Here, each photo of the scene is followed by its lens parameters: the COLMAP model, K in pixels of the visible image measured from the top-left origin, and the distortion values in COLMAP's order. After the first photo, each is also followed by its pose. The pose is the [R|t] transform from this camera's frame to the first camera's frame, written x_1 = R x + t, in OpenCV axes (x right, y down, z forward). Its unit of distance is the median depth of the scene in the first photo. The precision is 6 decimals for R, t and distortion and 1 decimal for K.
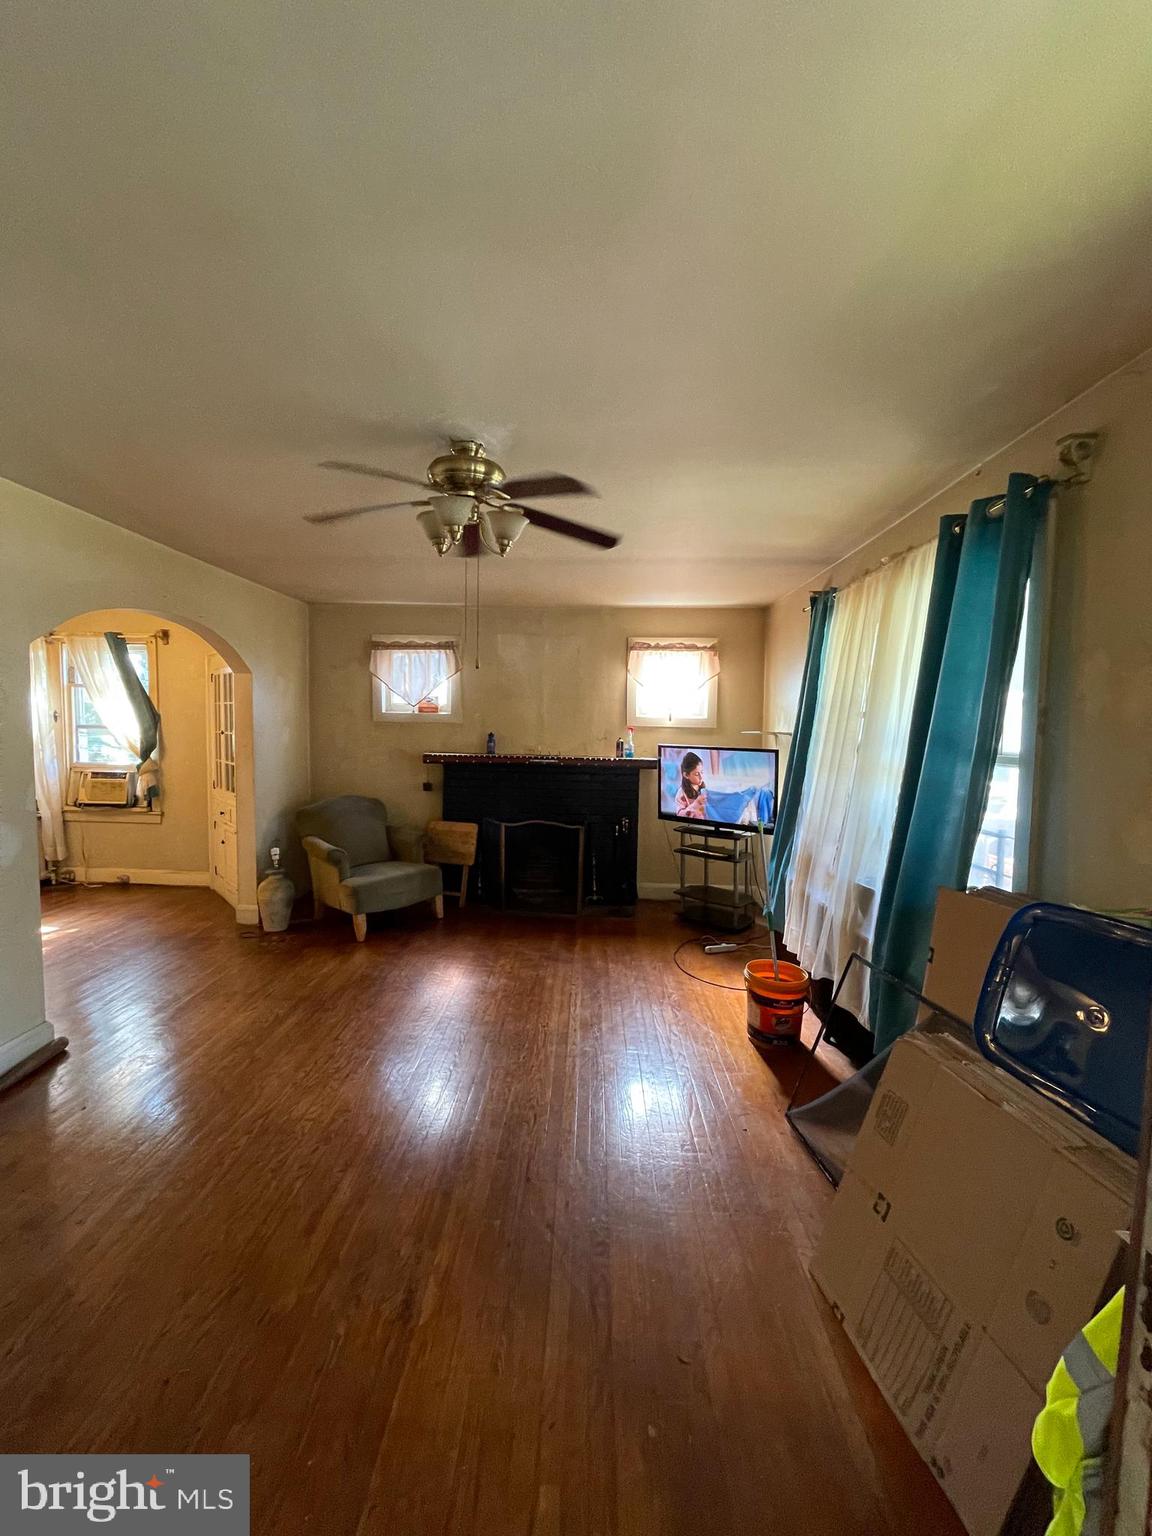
lens RADIAL K [[614.0, 0, 565.1], [0, 614.0, 762.6], [0, 0, 1]] dist [-0.000162, -0.000077]
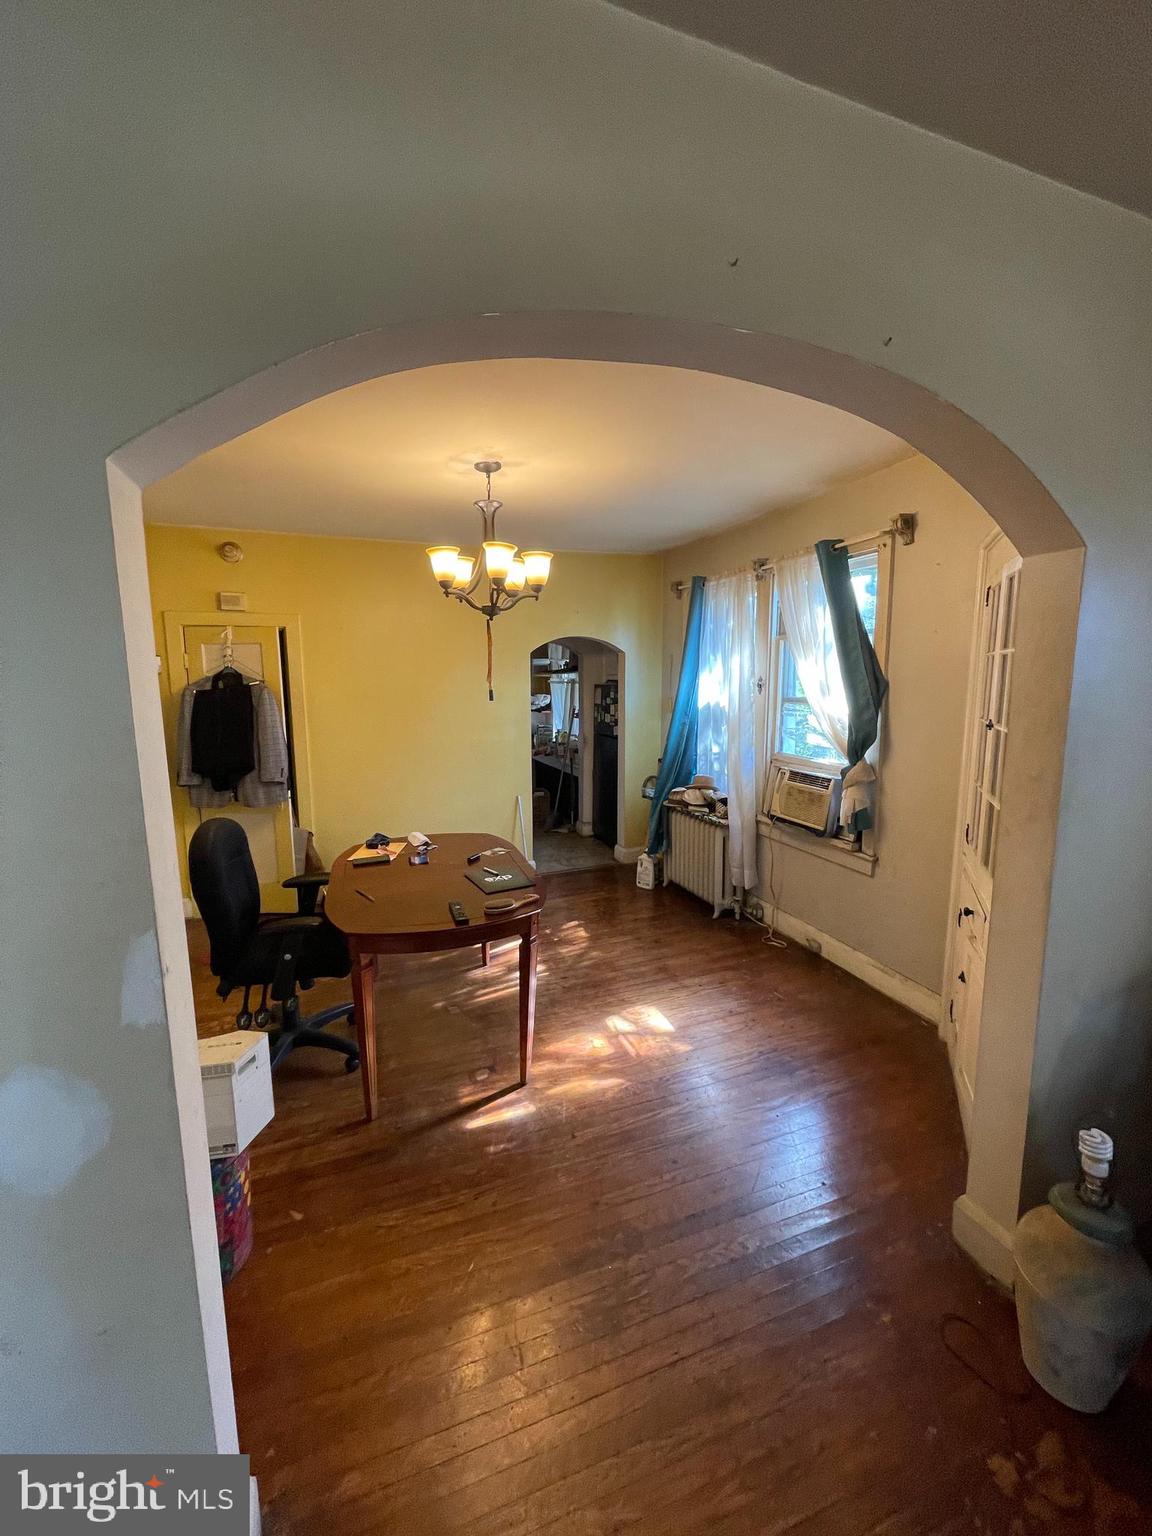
lens RADIAL K [[614.0, 0, 565.1], [0, 614.0, 762.6], [0, 0, 1]] dist [-0.000162, -0.000077]
pose [[0.369547, 0.109365, -0.922754, -0.258844], [-0.046291, 0.993983, 0.099268, -0.047285], [0.928058, 0.006031, 0.372386, 0.537121]]
